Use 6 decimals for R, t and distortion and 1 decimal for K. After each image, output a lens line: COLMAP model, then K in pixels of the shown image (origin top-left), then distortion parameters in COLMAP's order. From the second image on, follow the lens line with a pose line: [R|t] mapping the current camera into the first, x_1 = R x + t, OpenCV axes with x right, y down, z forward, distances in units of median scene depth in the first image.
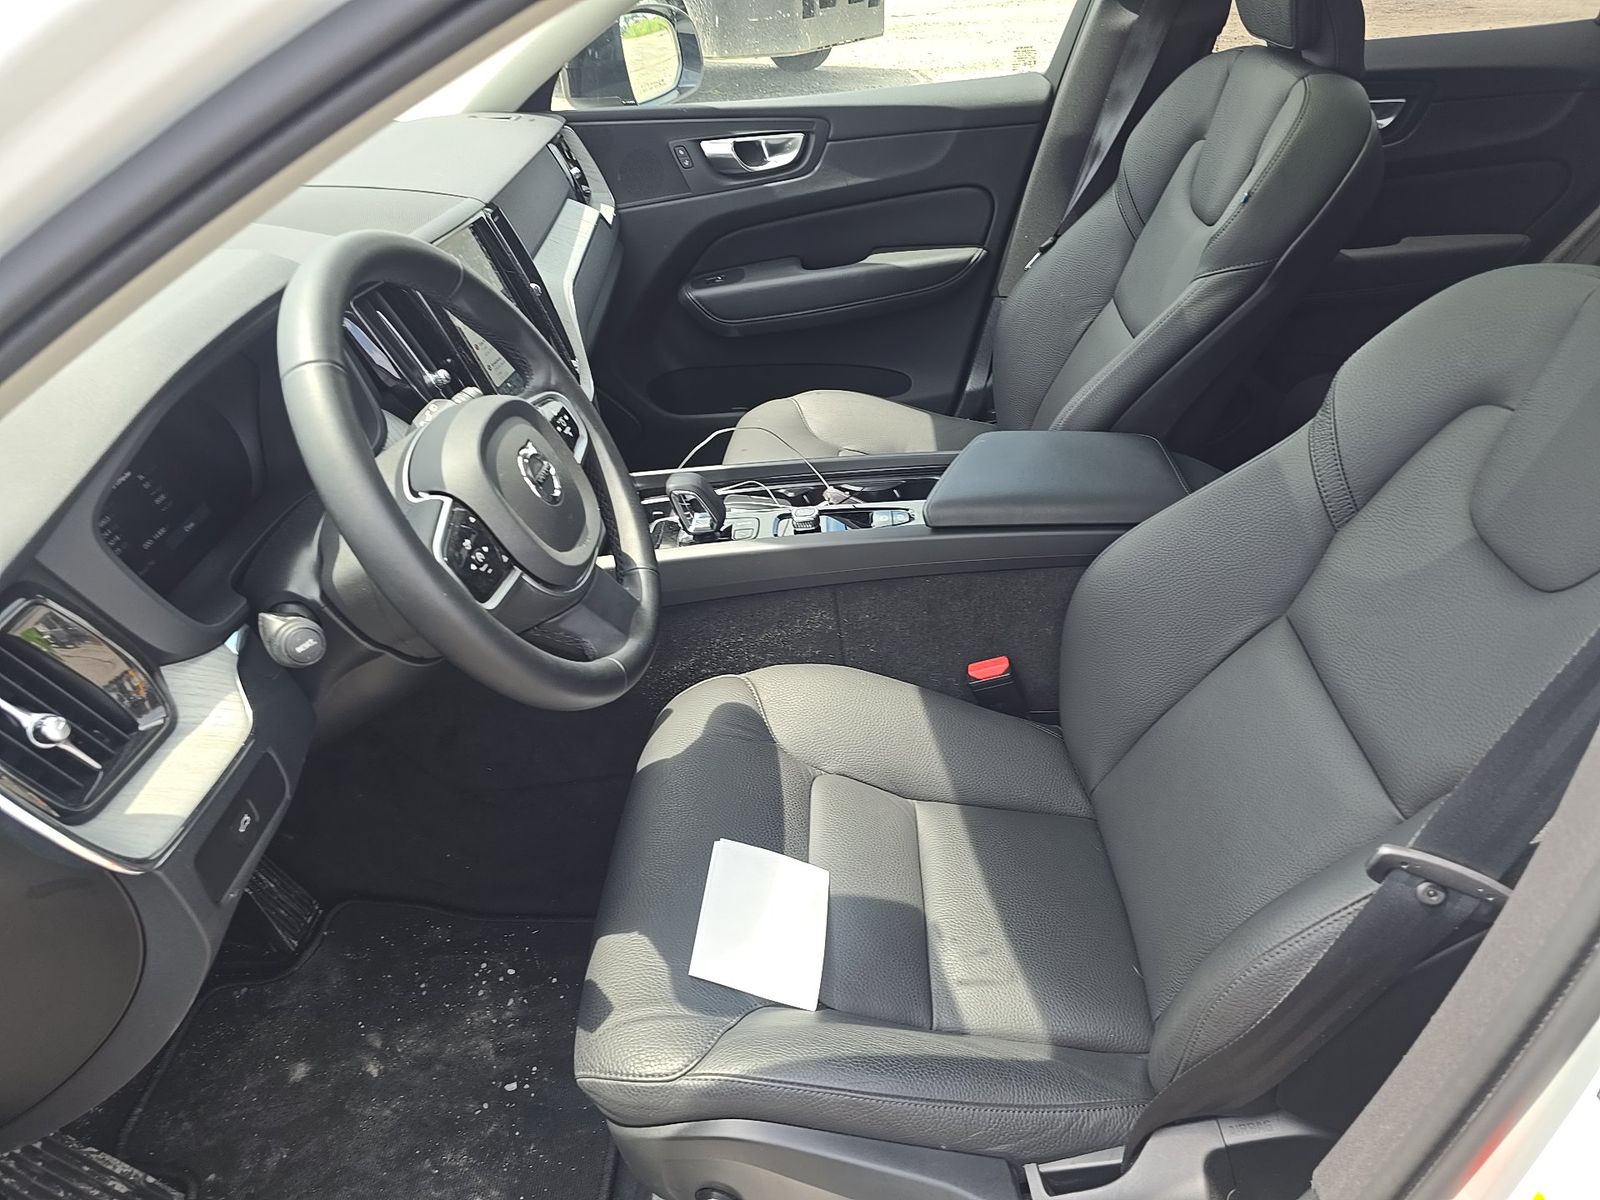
lens RADIAL K [[1063.3, 0, 800.0], [0, 1063.3, 600.0], [0, 0, 1]] dist [0.031894, -0.044316]
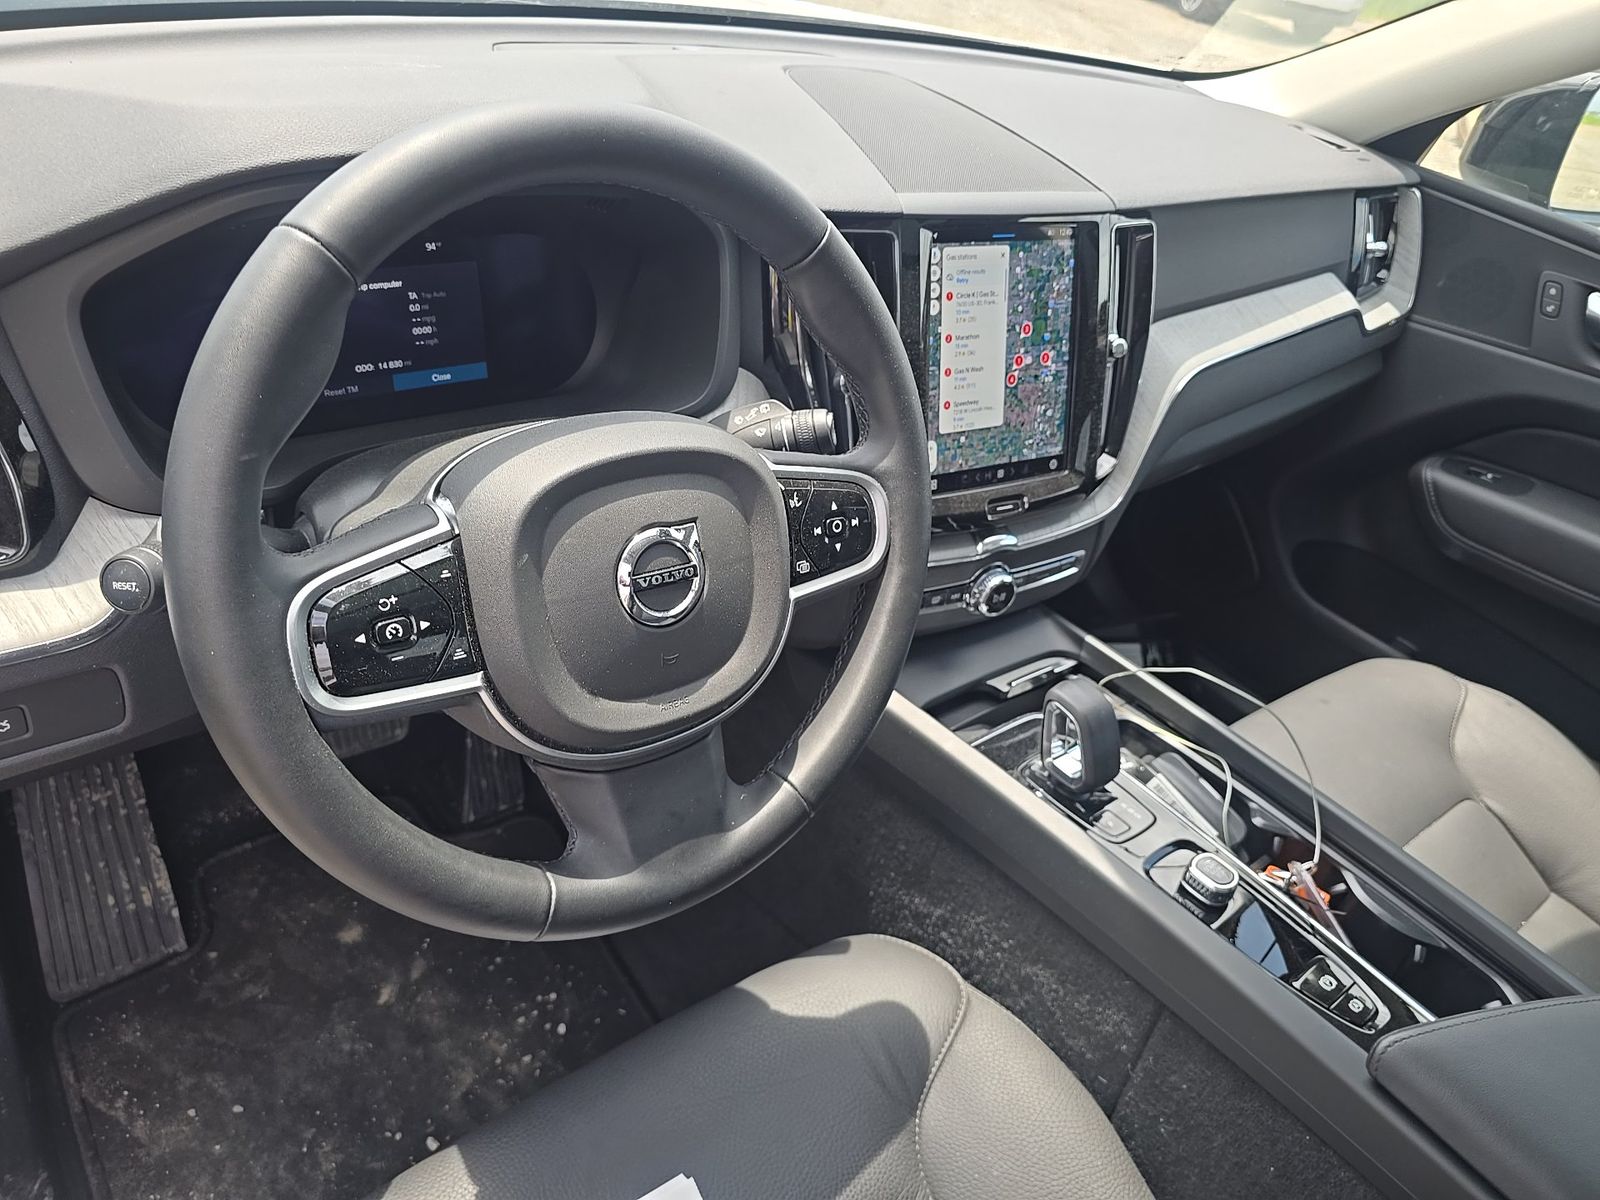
lens RADIAL K [[1063.3, 0, 800.0], [0, 1063.3, 600.0], [0, 0, 1]] dist [0.031894, -0.044316]
pose [[0.617240, 0.580671, -0.530882, 0.092921], [-0.583279, 0.790561, 0.186543, -0.184167], [0.528015, 0.194511, 0.826659, 0.383585]]
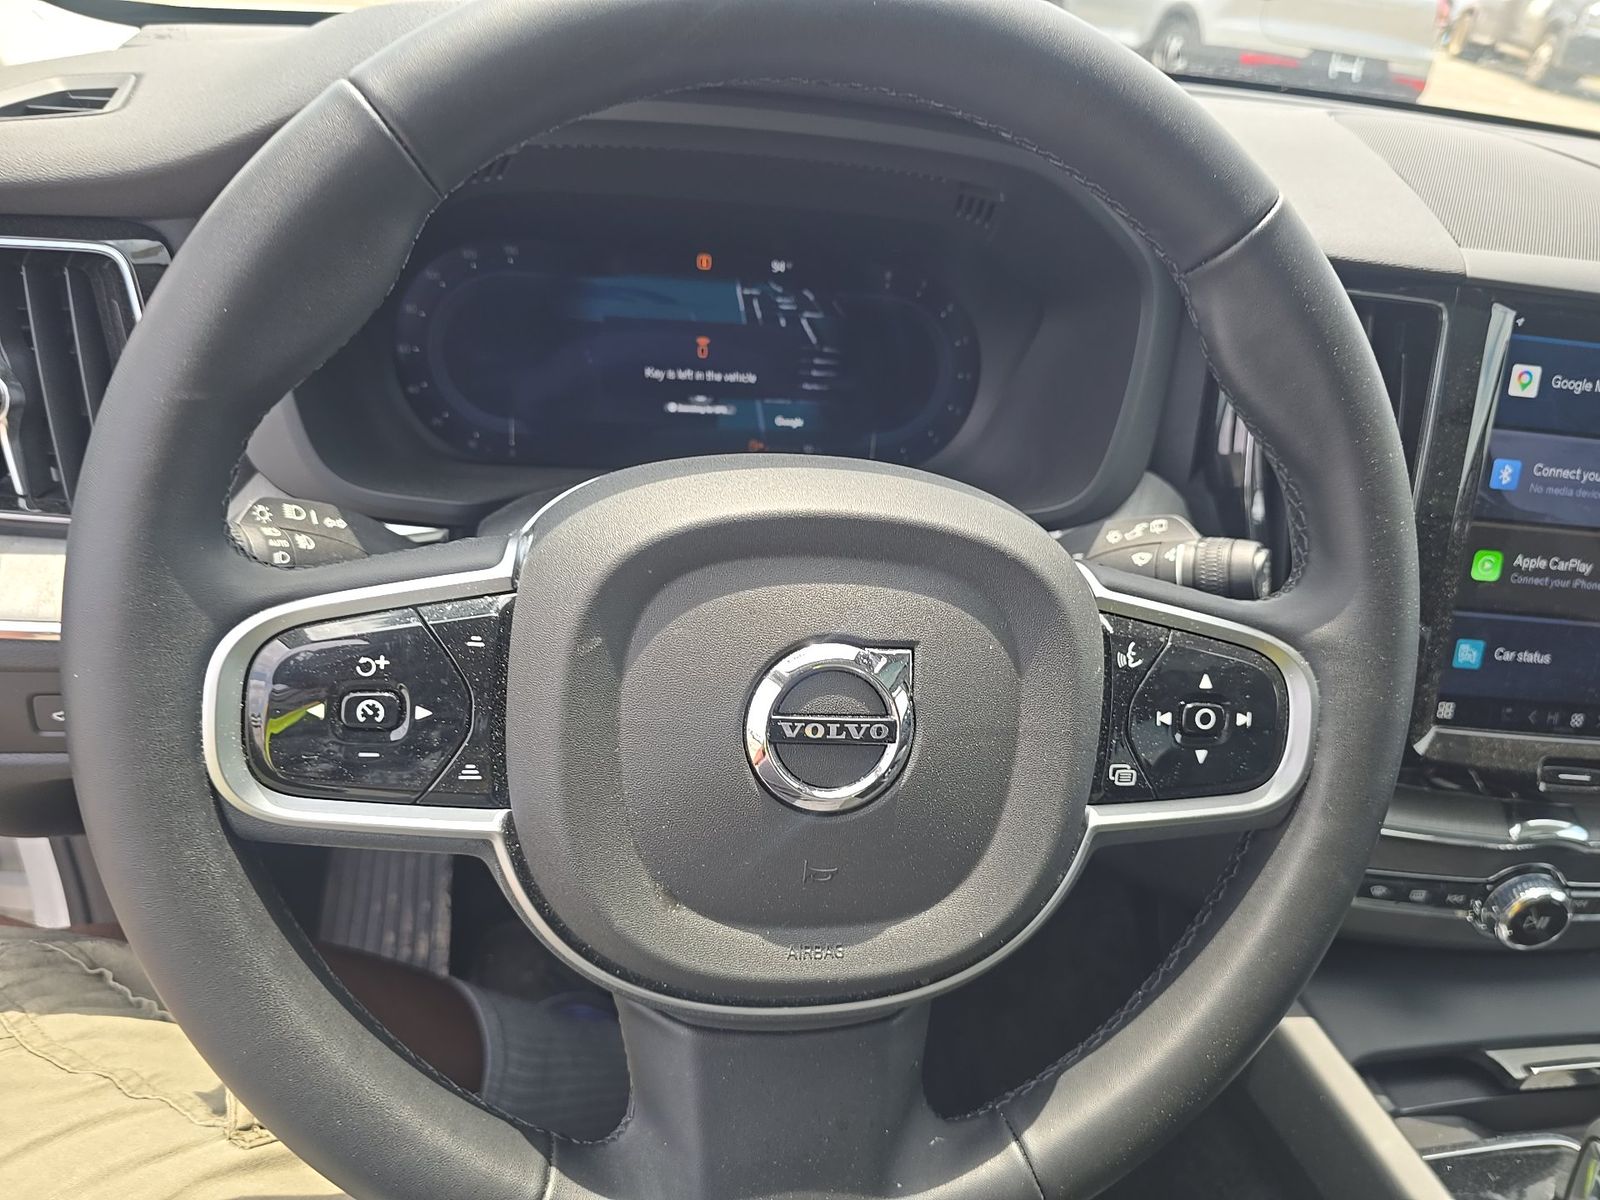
lens RADIAL K [[1054.7, 0, 798.2], [0, 1054.7, 663.2], [0, 0, 1]] dist [-0.001367, -0.019658]
pose [[0.184305, 0.591382, -0.785047, 0.010592], [-0.618036, 0.690793, 0.375283, -0.176443], [0.764241, 0.416020, 0.492812, 0.565080]]
